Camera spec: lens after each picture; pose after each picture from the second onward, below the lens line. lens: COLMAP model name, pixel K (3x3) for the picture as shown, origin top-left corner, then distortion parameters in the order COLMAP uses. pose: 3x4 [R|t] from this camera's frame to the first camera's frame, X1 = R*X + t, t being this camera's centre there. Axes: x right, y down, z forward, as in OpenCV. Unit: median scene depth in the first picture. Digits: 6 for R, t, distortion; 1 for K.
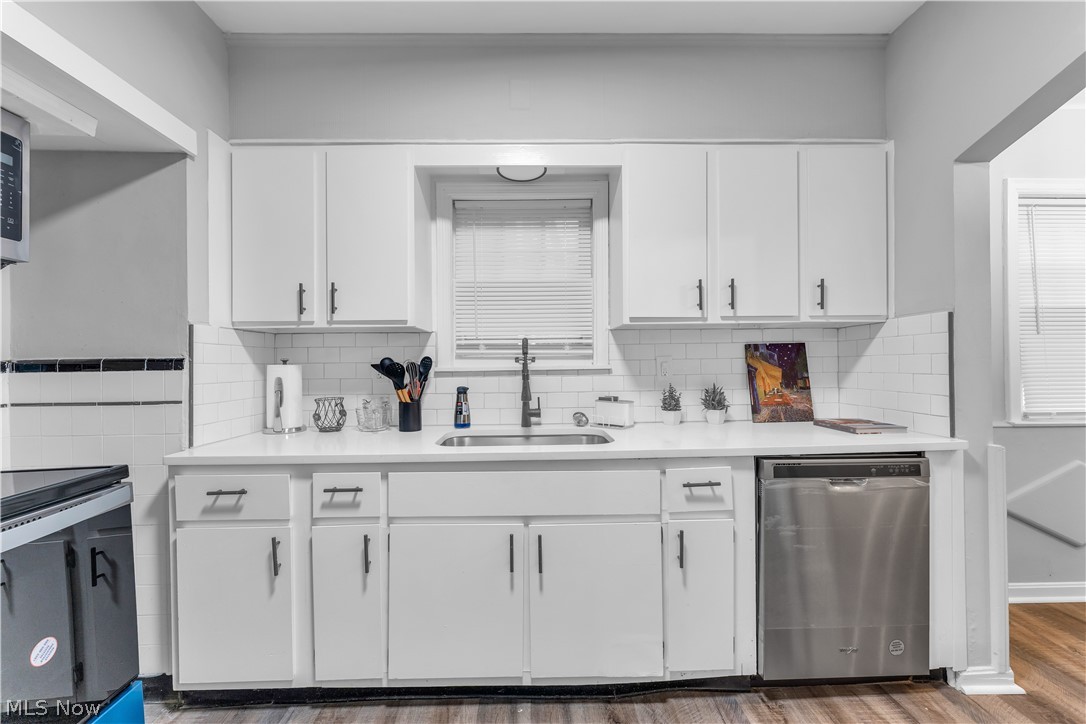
lens RADIAL K [[435.9, 0, 541.1], [0, 435.9, 365.0], [0, 0, 1]] dist [0.002161, -0.000423]
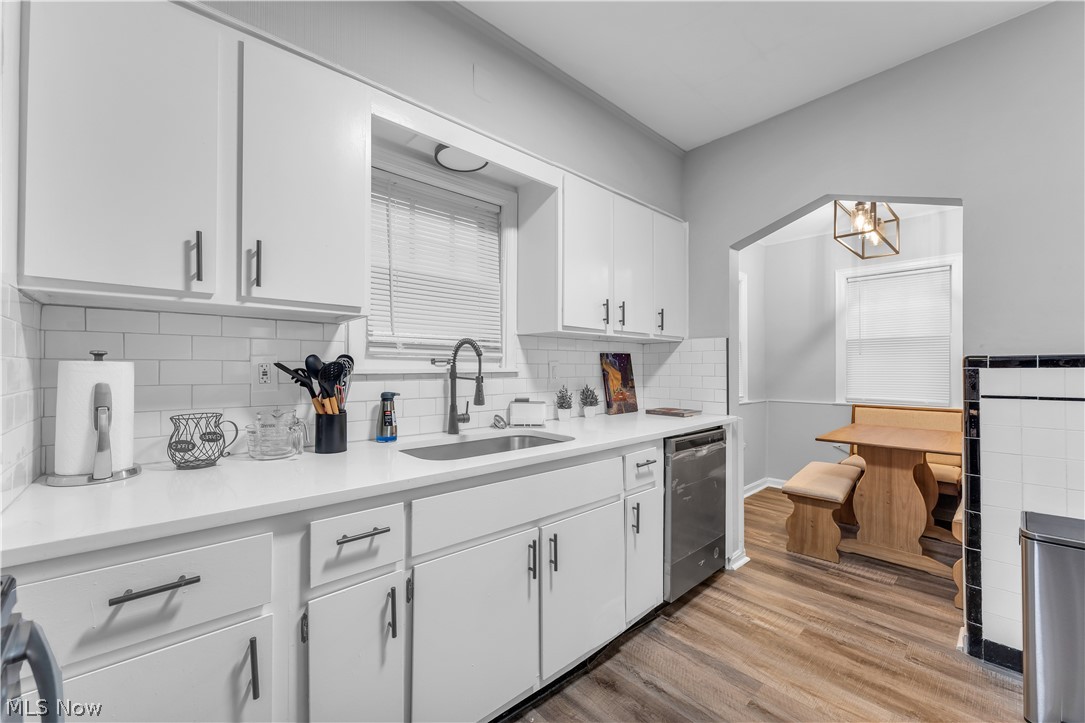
lens RADIAL K [[435.5, 0, 539.0], [0, 435.5, 365.0], [0, 0, 1]] dist [0.002161, -0.000423]
pose [[0.751760, 0.016542, 0.659230, -0.533856], [-0.009132, 0.999851, -0.014675, 0.007334], [-0.659374, 0.005012, 0.751798, 0.192553]]
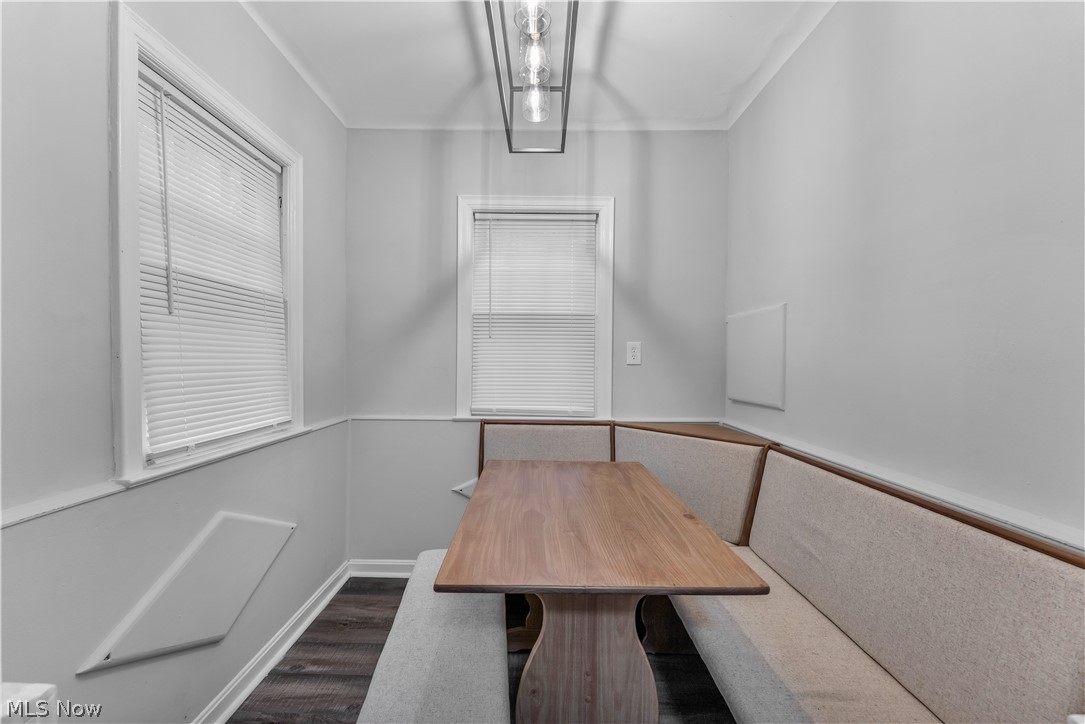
lens RADIAL K [[435.5, 0, 538.7], [0, 435.5, 367.9], [0, 0, 1]] dist [0.002161, -0.000423]
pose [[0.025426, -0.010836, 0.999618, 0.630246], [-0.011774, 0.999869, 0.011138, -0.012788], [-0.999607, -0.012053, 0.025295, 0.547053]]
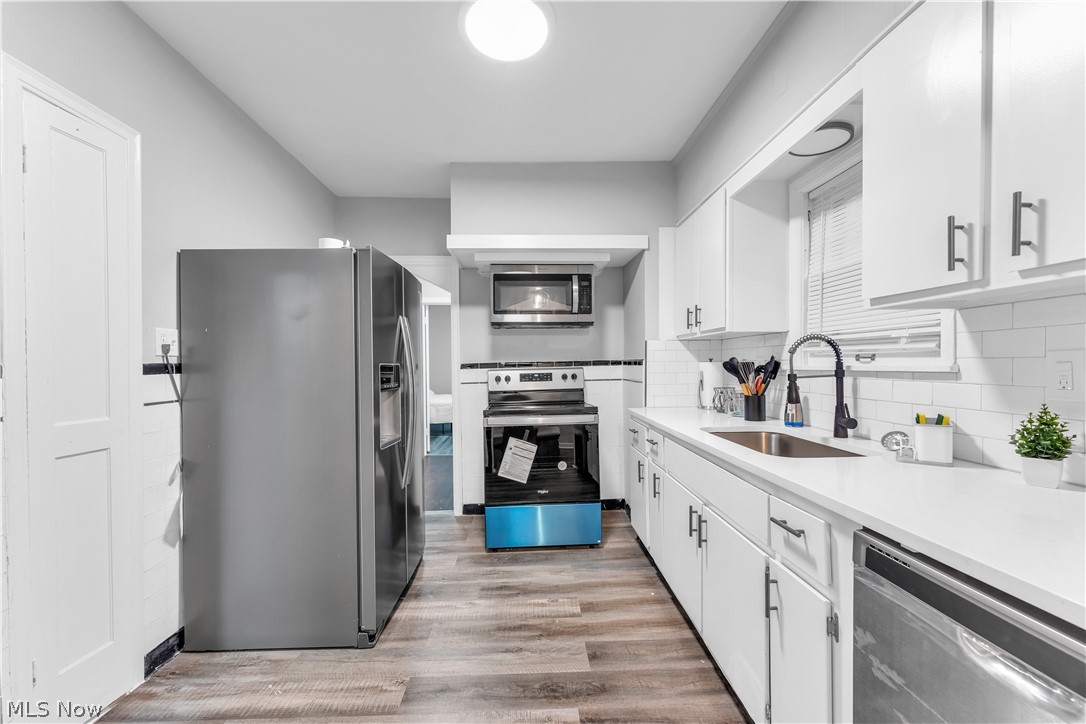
lens RADIAL K [[435.9, 0, 539.1], [0, 435.9, 366.0], [0, 0, 1]] dist [0.002161, -0.000423]
pose [[0.005971, 0.016831, -0.999841, 0.845080], [0.009727, 0.999810, 0.016889, -0.017448], [0.999935, -0.009826, 0.005806, 0.430782]]
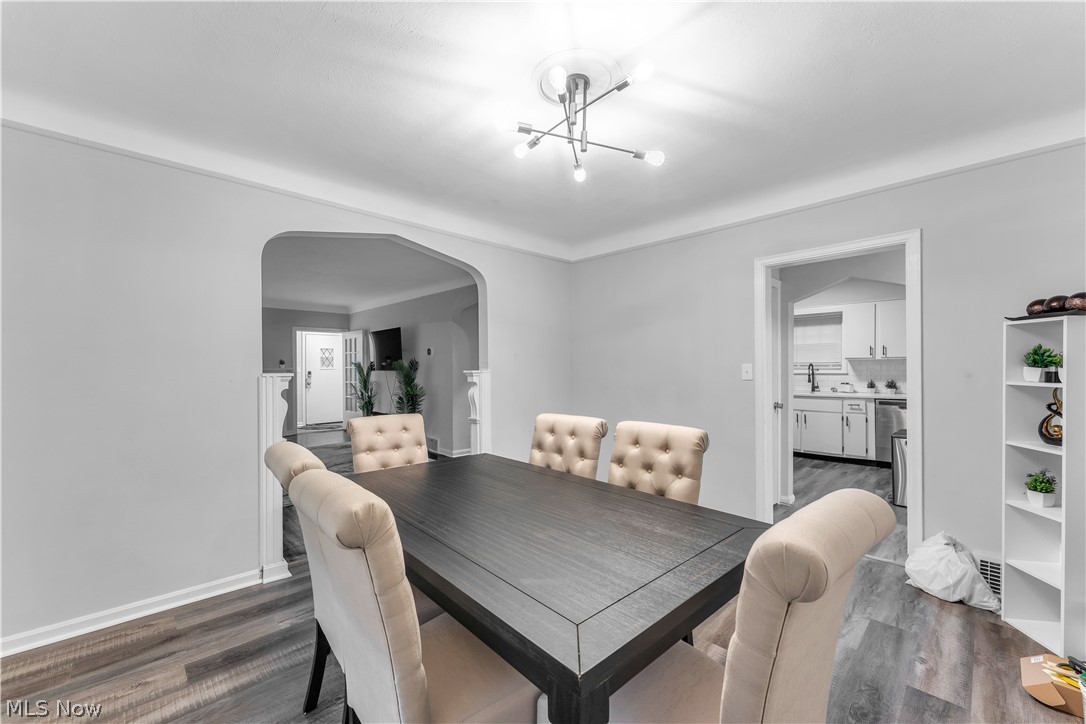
lens RADIAL K [[435.9, 0, 538.8], [0, 435.9, 363.1], [0, 0, 1]] dist [0.002161, -0.000423]
pose [[0.667885, -0.005211, -0.744246, 1.026438], [0.006616, 0.999978, -0.001064, -0.075249], [0.744235, -0.004213, 0.667905, -2.675288]]
